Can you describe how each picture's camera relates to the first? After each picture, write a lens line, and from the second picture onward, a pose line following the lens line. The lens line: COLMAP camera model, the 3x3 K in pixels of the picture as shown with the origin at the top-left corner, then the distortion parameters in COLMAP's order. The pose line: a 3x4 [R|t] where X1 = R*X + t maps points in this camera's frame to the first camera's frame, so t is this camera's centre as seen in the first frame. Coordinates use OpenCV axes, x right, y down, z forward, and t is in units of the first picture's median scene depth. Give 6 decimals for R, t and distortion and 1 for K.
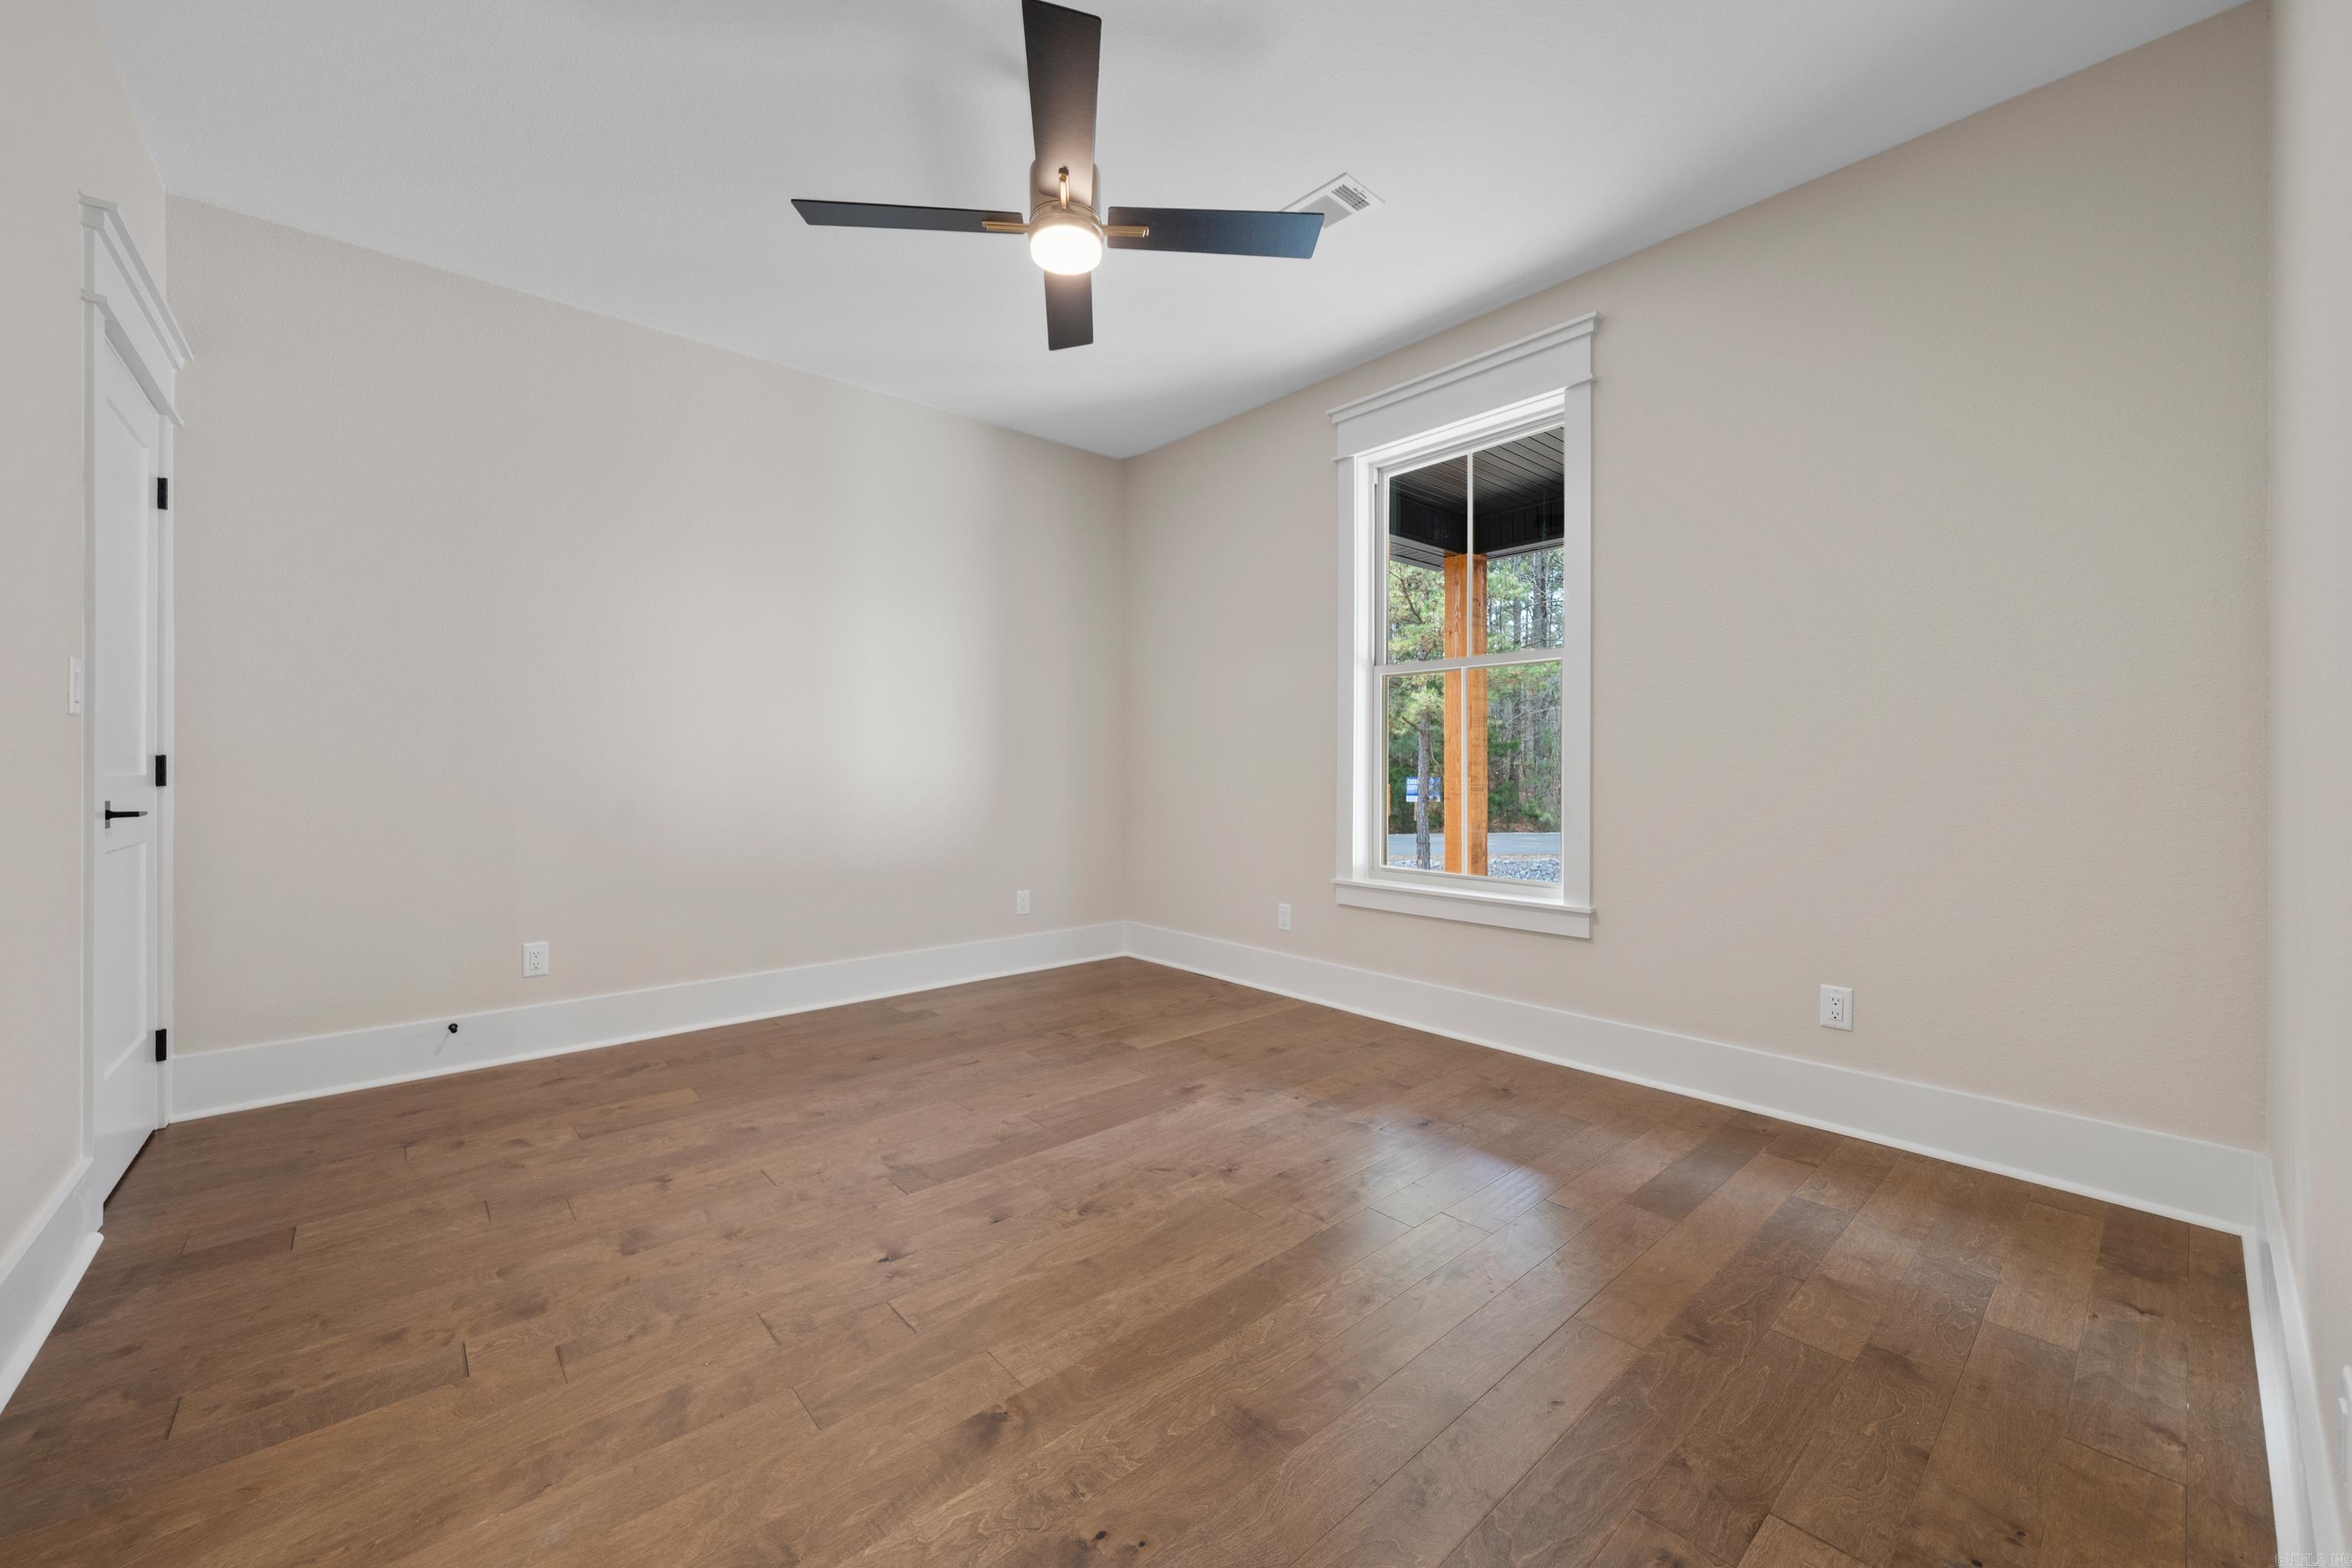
lens RADIAL K [[890.2, 0, 1169.3], [0, 890.2, 774.5], [0, 0, 1]] dist [0.001010, 0.000038]
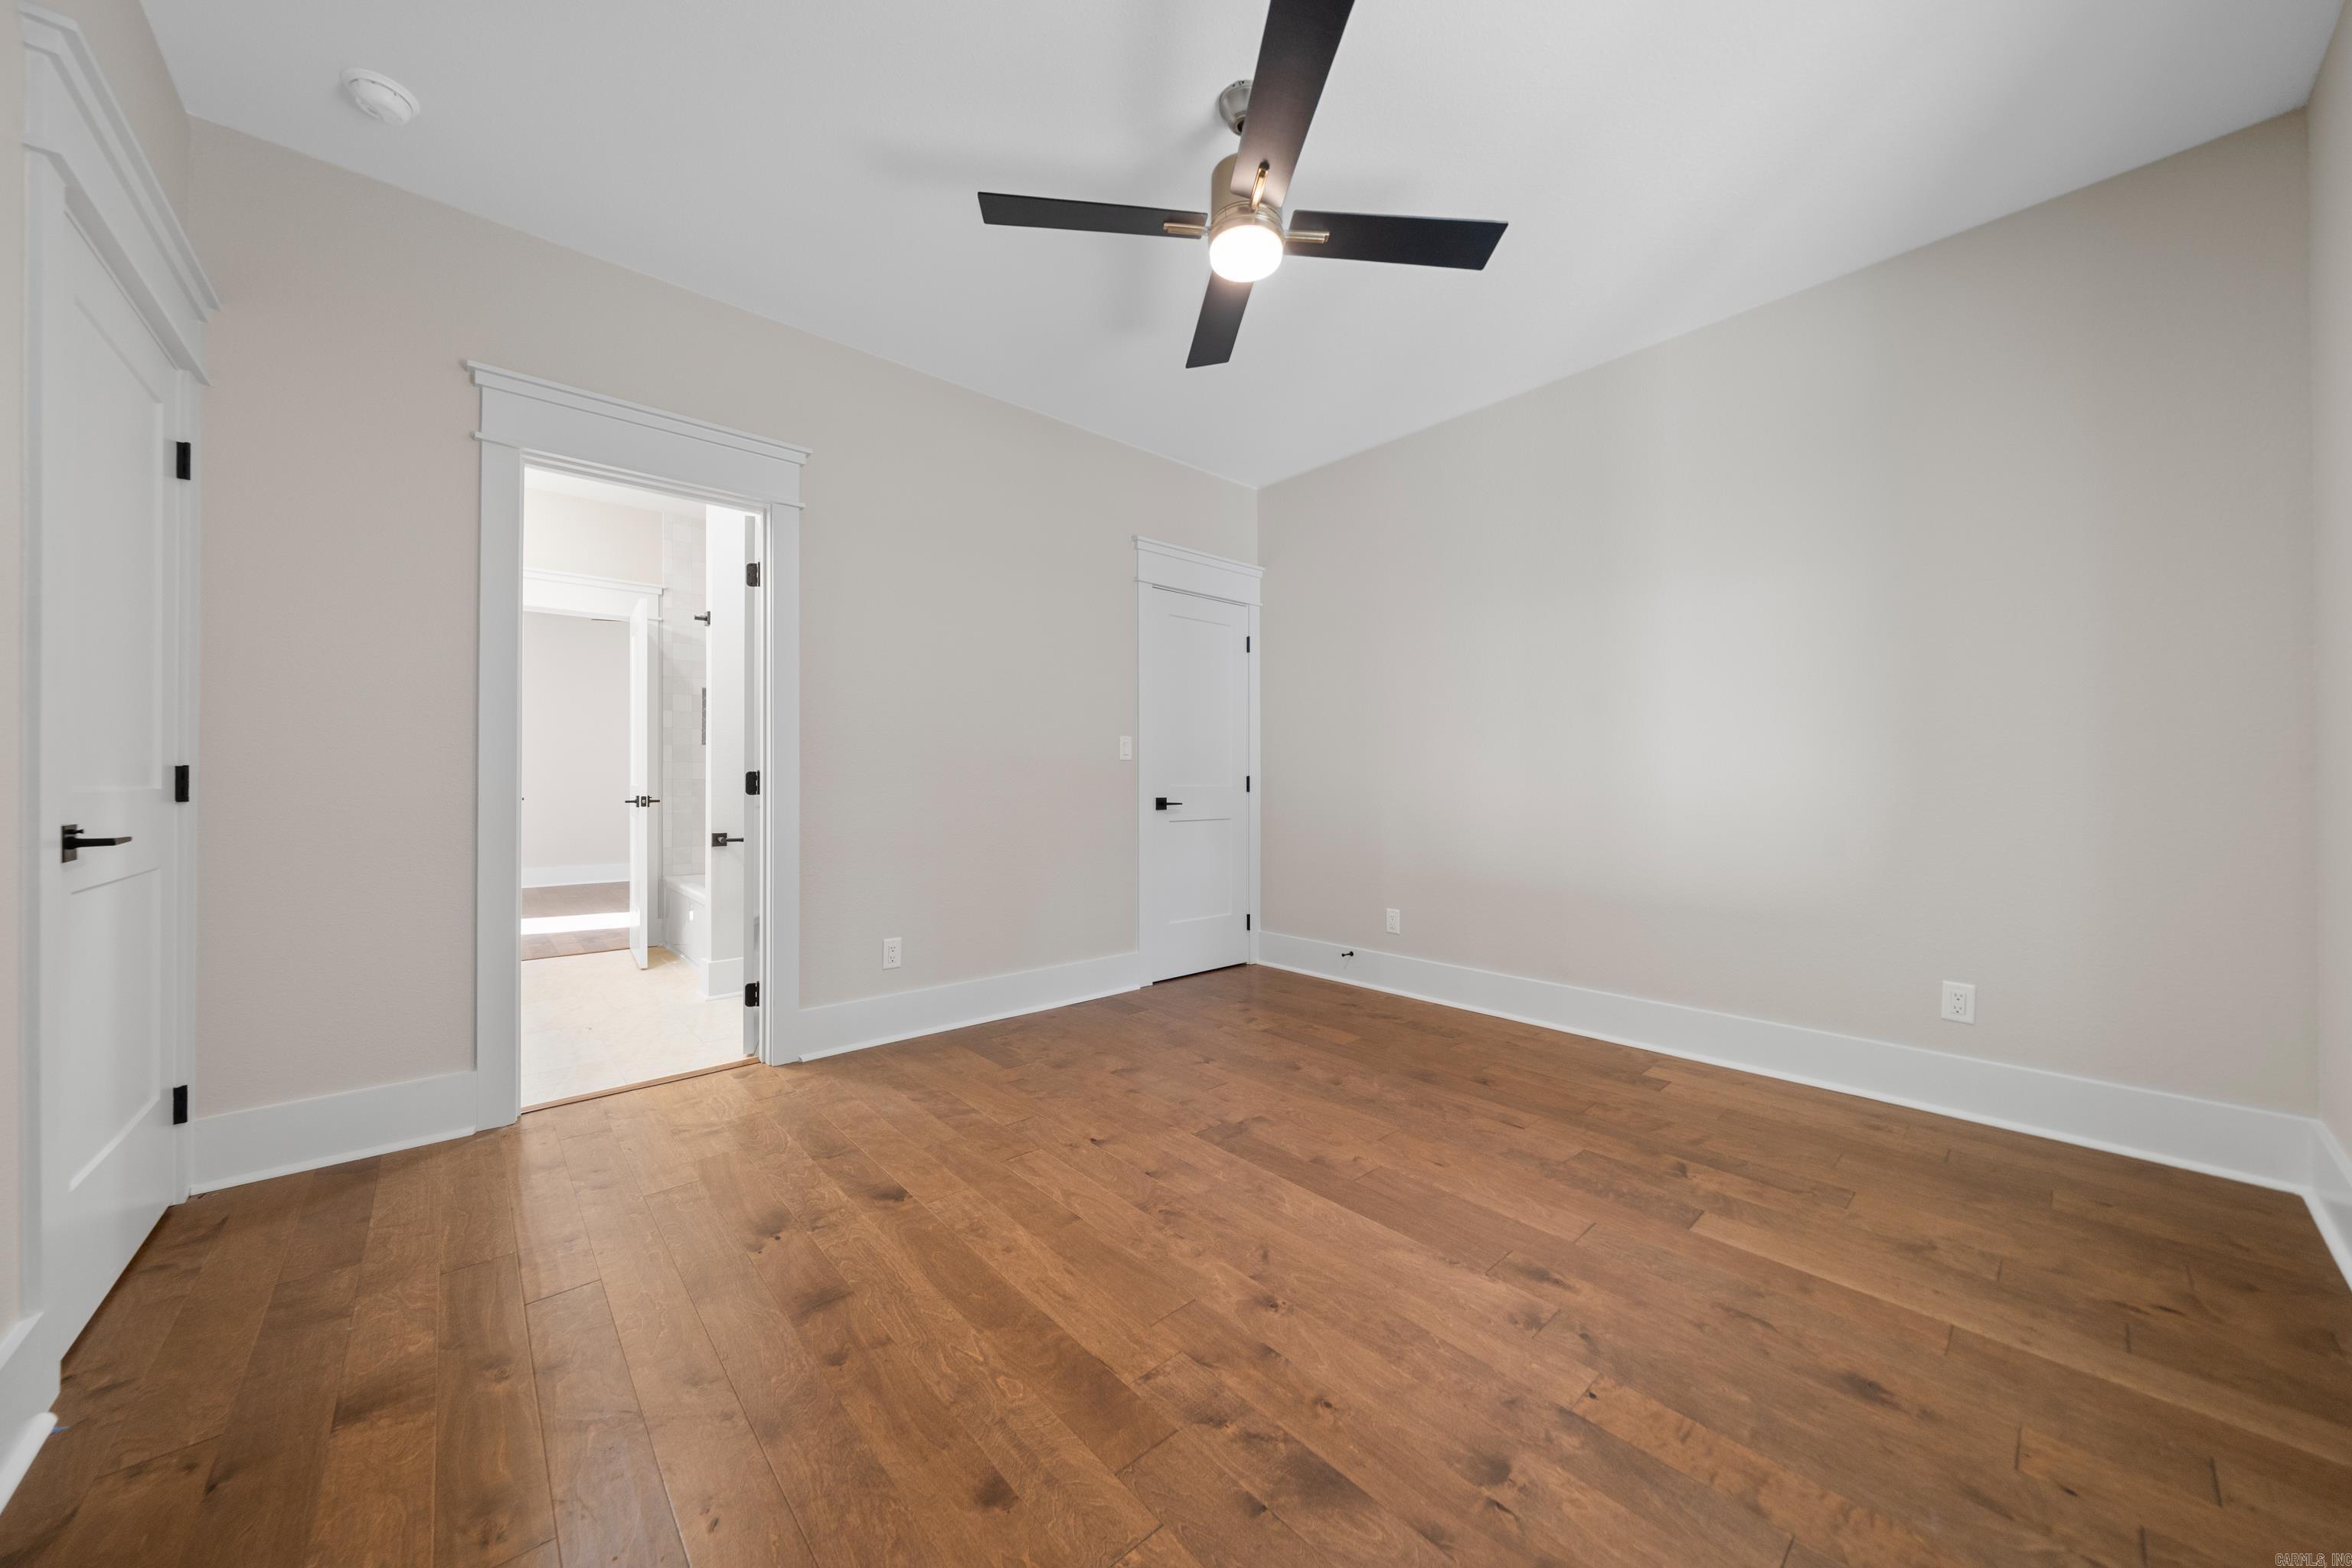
lens RADIAL K [[819.1, 0, 1175.4], [0, 819.1, 779.7], [0, 0, 1]] dist [-0.003446, -0.000187]
pose [[0.013382, -0.002728, -0.999907, 0.693979], [-0.005391, 0.999982, -0.002801, -0.009023], [0.999896, 0.005428, 0.013367, 0.804783]]
